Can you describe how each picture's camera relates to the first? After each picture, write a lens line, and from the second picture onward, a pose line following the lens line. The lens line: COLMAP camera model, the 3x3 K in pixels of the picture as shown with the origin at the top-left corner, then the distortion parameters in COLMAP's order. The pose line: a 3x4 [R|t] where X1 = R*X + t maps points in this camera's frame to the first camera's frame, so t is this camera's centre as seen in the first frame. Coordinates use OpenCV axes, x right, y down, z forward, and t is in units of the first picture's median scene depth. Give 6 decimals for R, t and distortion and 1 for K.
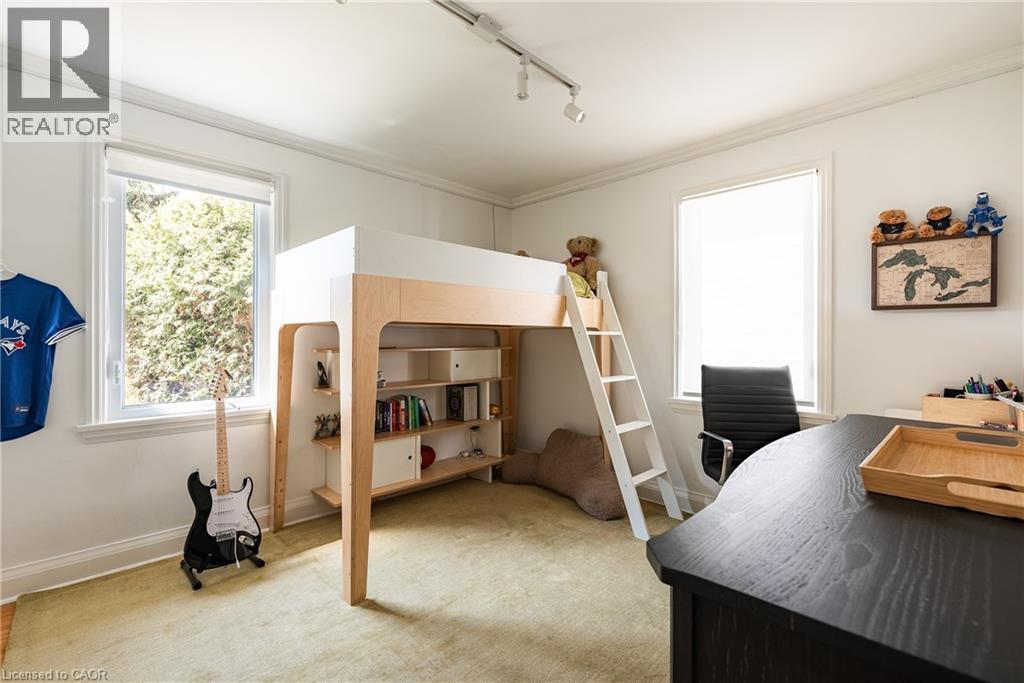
lens RADIAL K [[450.0, 0, 512.0], [0, 450.0, 341.5], [0, 0, 1]] dist [0.000390, -0.000022]
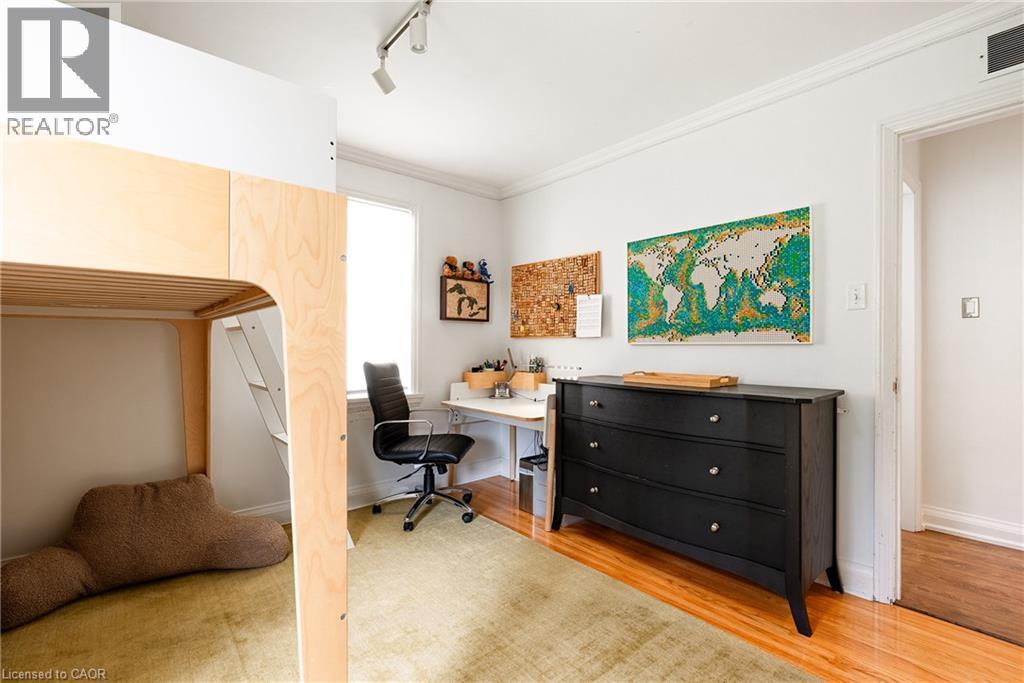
lens RADIAL K [[472.7, 0, 512.0], [0, 472.7, 341.5], [0, 0, 1]] dist [0.003642, 0.000099]
pose [[0.066771, -0.002929, 0.997764, -0.806812], [-0.002721, 0.999991, 0.003118, -0.002035], [-0.997765, -0.002923, 0.066762, 0.698708]]
